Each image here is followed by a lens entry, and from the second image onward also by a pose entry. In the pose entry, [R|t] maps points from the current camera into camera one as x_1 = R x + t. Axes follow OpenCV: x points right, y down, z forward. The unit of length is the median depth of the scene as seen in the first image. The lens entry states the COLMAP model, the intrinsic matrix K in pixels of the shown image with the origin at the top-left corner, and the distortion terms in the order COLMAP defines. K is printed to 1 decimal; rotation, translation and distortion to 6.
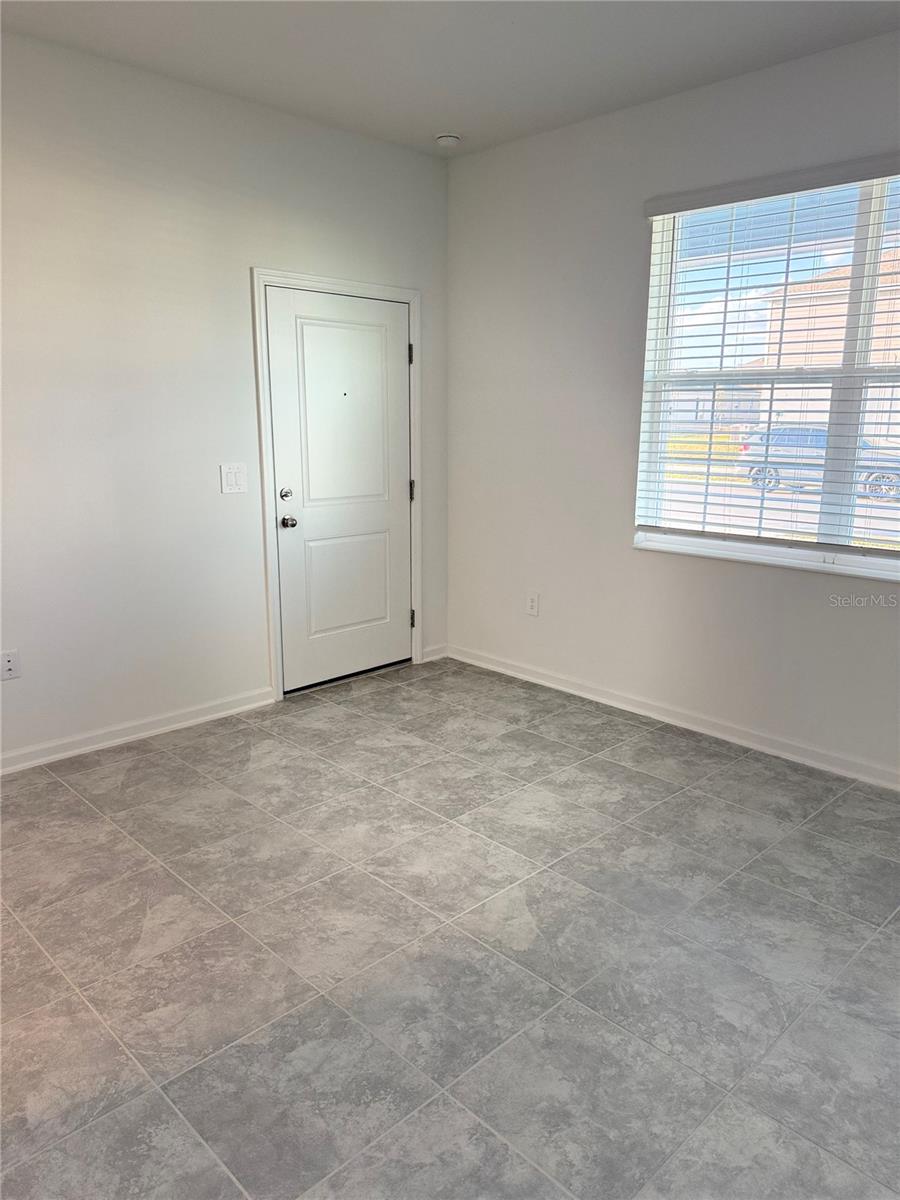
lens RADIAL K [[841.4, 0, 453.3], [0, 841.4, 603.8], [0, 0, 1]] dist [0.130517, -0.206920]
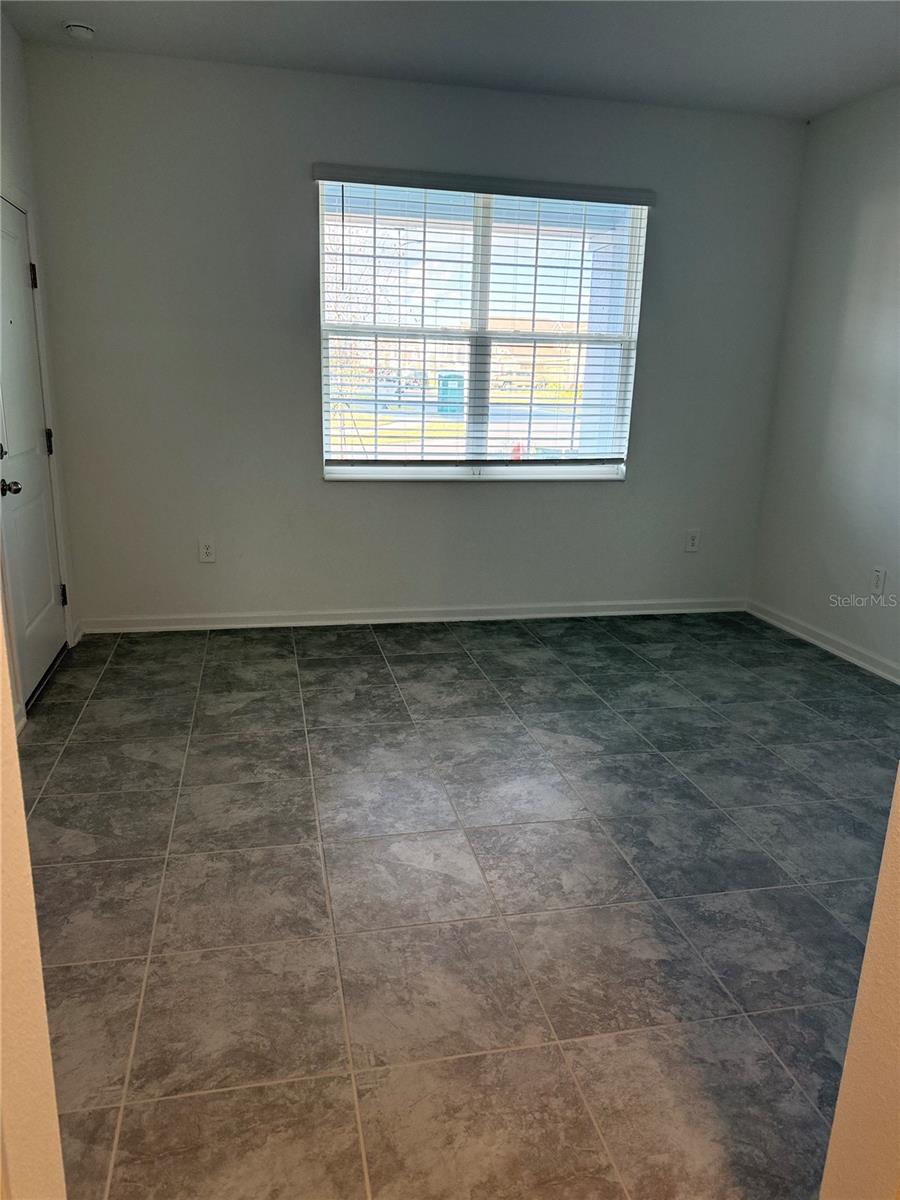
lens RADIAL K [[841.4, 0, 453.3], [0, 841.4, 603.8], [0, 0, 1]] dist [0.130517, -0.206920]
pose [[0.536967, -0.211611, 0.816632, -0.759575], [0.166296, 0.975585, 0.143454, -0.045107], [-0.827050, 0.058773, 0.559047, 0.277354]]
